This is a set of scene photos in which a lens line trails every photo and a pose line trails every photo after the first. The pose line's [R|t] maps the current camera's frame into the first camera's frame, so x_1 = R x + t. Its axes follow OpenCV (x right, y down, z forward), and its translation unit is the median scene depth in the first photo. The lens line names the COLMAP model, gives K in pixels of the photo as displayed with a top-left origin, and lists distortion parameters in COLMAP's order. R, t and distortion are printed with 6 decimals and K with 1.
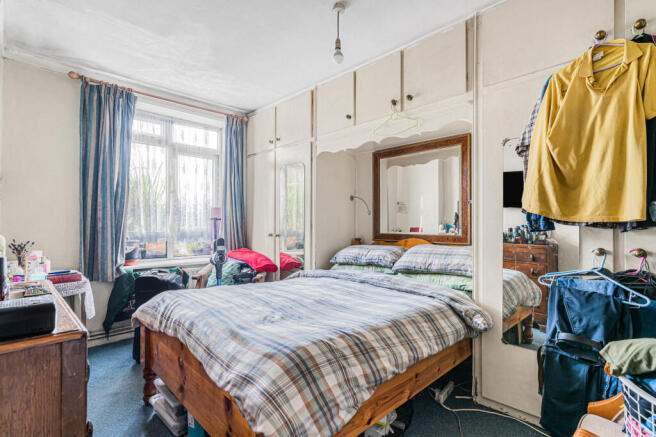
lens RADIAL K [[321.0, 0, 326.5], [0, 321.0, 219.6], [0, 0, 1]] dist [0.002896, 0.000796]
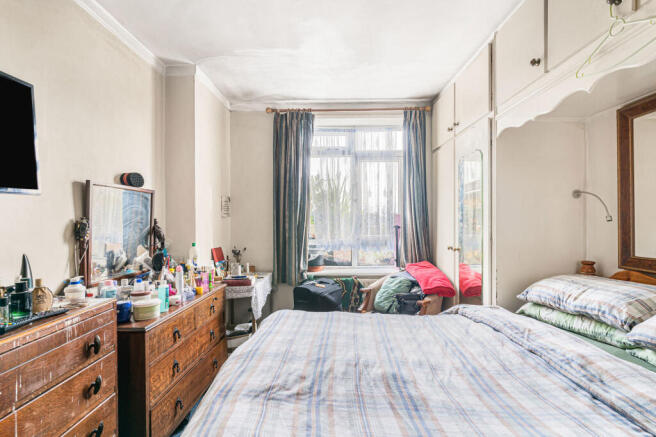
lens RADIAL K [[321.0, 0, 326.5], [0, 321.0, 219.6], [0, 0, 1]] dist [0.002896, 0.000796]
pose [[0.715753, -0.017030, -0.698146, 0.173517], [0.020332, 0.999787, -0.003543, -0.027395], [0.698058, -0.011659, 0.715946, 0.249007]]
